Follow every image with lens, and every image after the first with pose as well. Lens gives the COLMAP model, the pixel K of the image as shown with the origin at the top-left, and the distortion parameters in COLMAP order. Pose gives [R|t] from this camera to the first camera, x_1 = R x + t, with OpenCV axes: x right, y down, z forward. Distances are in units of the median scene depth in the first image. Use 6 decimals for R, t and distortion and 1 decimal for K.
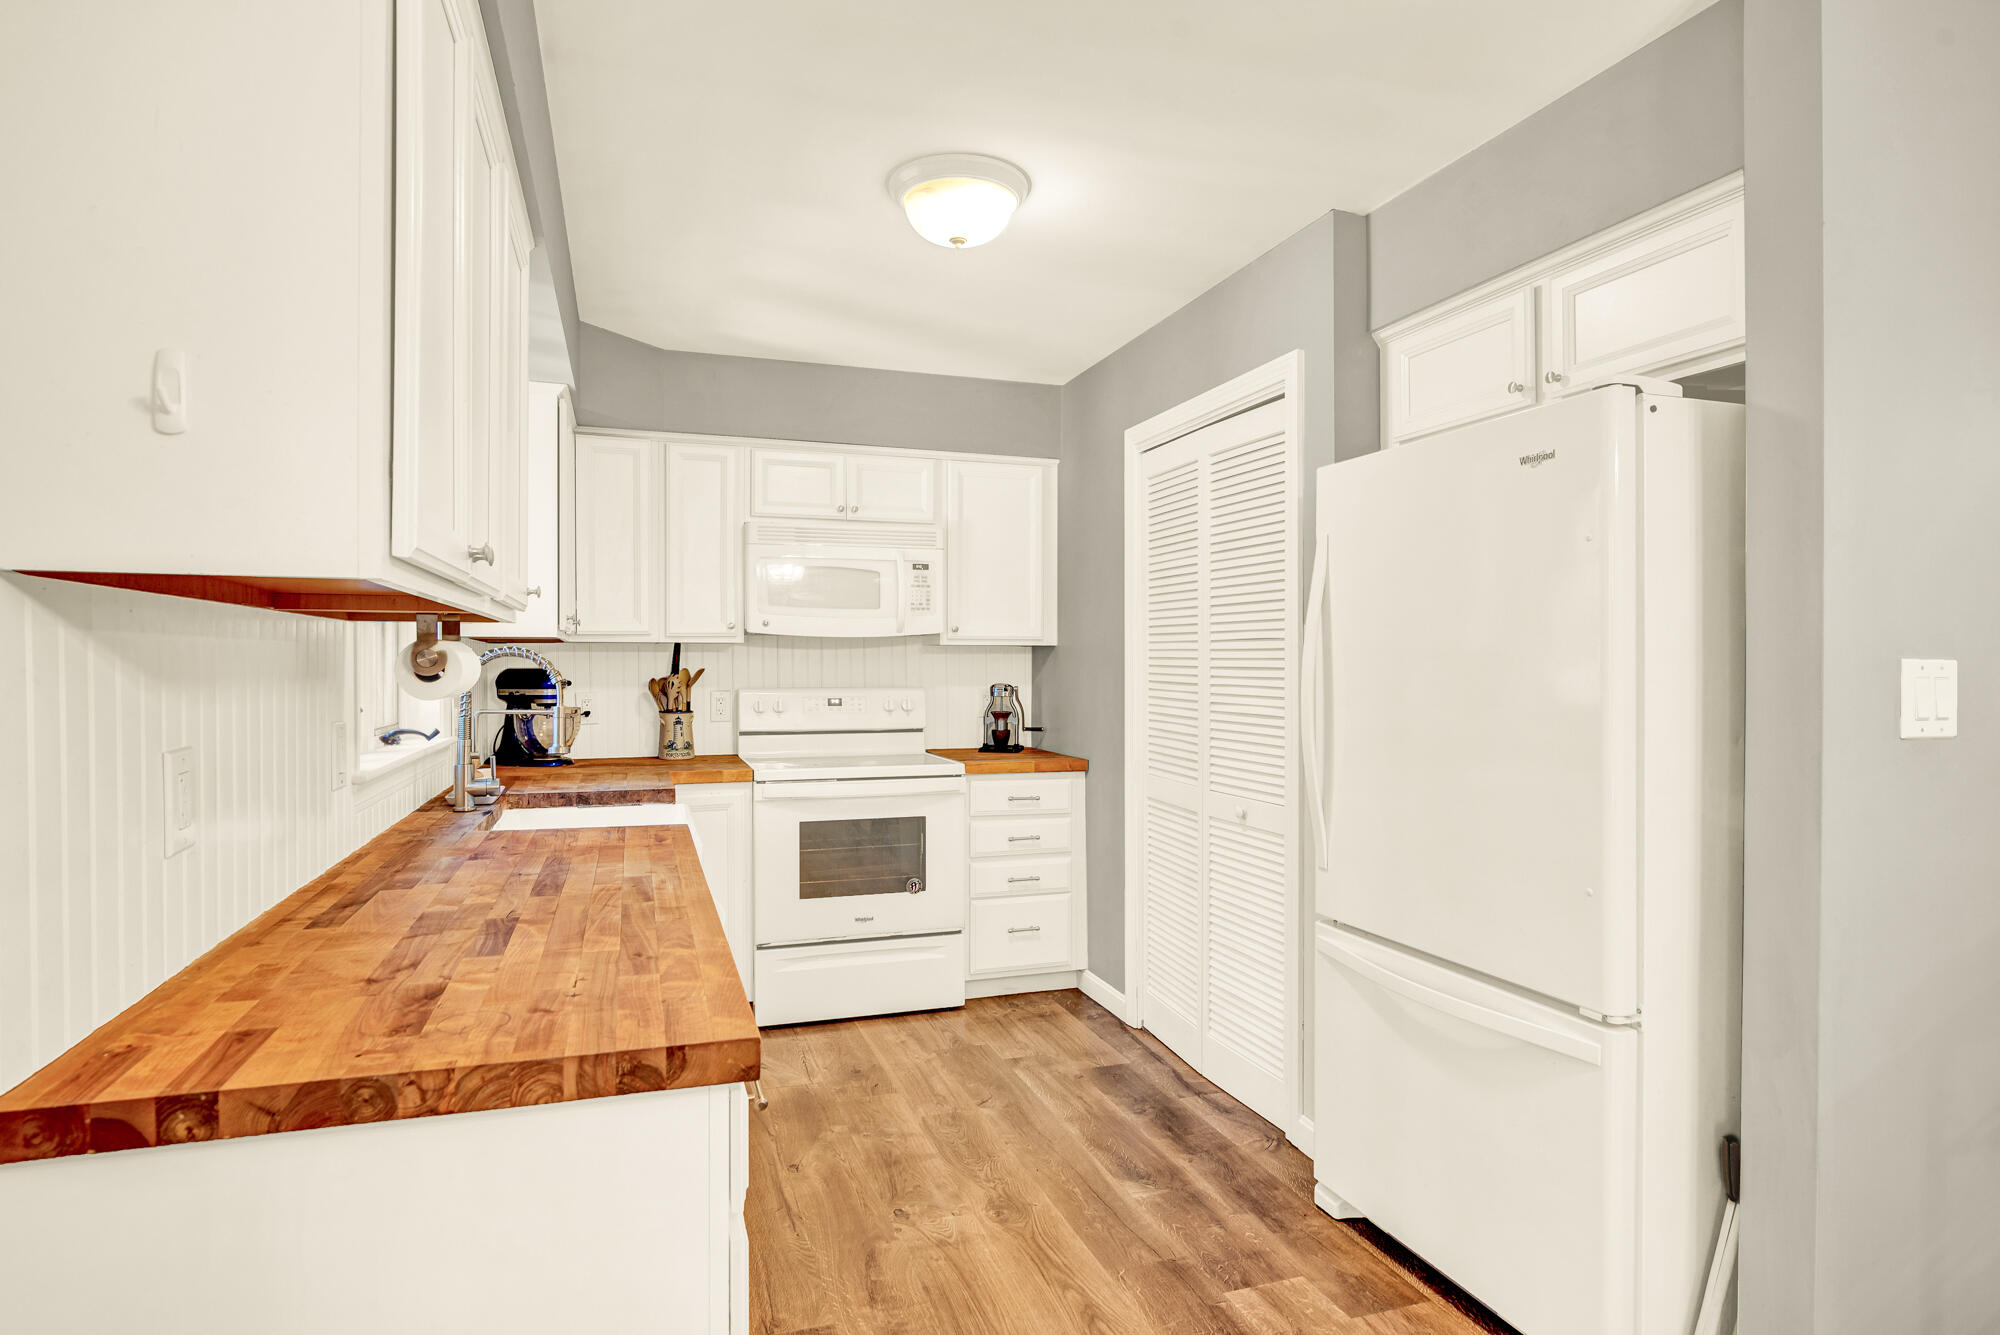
lens RADIAL K [[1080.6, 0, 1016.3], [0, 1080.6, 665.7], [0, 0, 1]] dist [-0.023590, 0.000592]
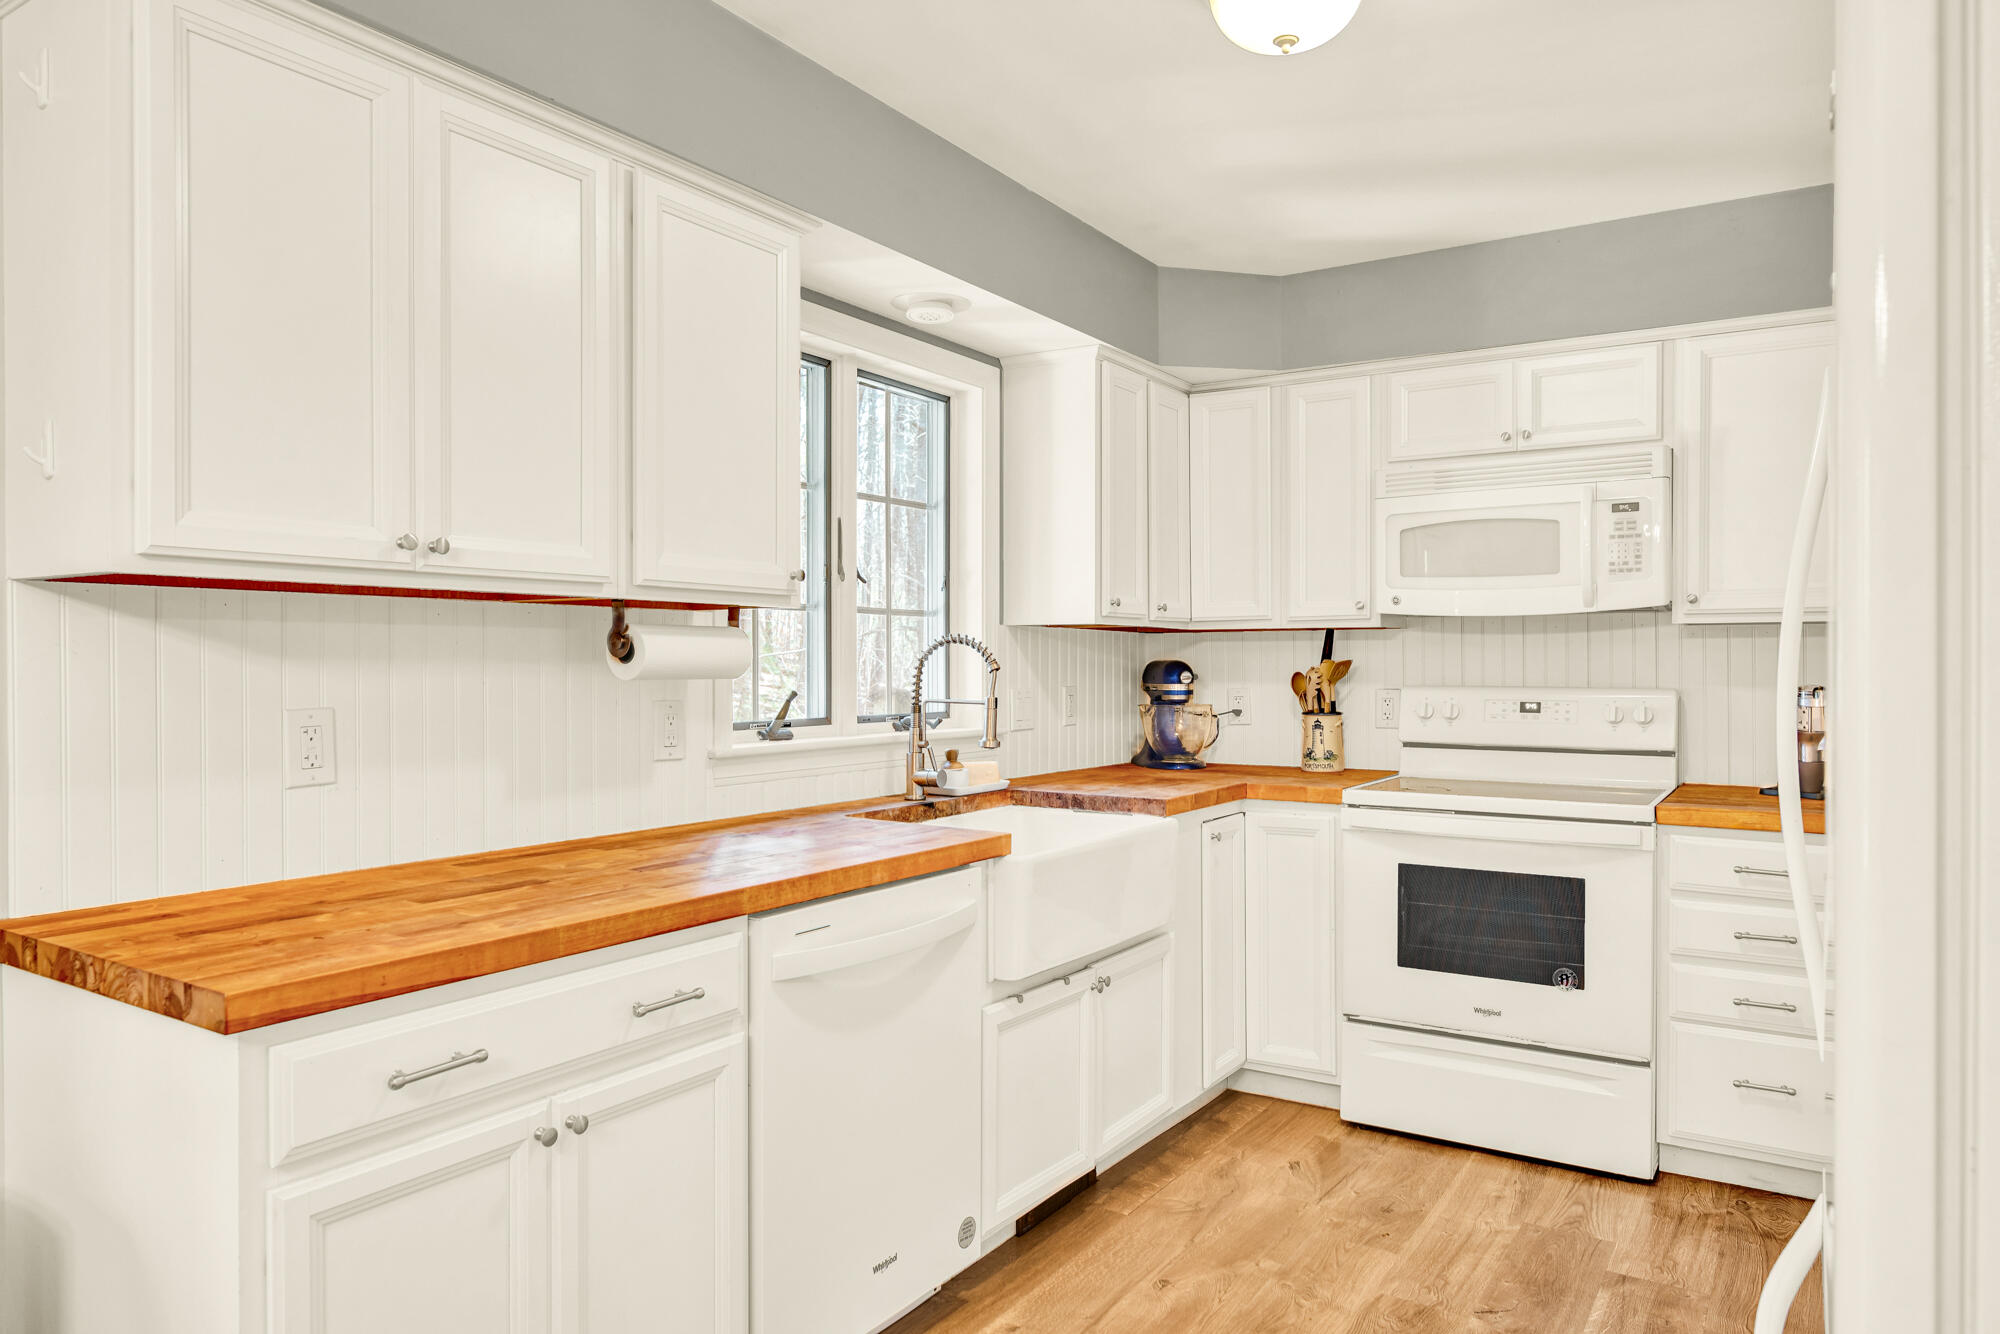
lens RADIAL K [[1285.2, 0, 998.0], [0, 1285.2, 673.0], [0, 0, 1]] dist [-0.007878, 0.002562]
pose [[0.617355, 0.005993, -0.786662, 0.321317], [-0.002290, 0.999980, 0.005821, 0.007620], [0.786682, -0.001792, 0.617356, 0.223213]]
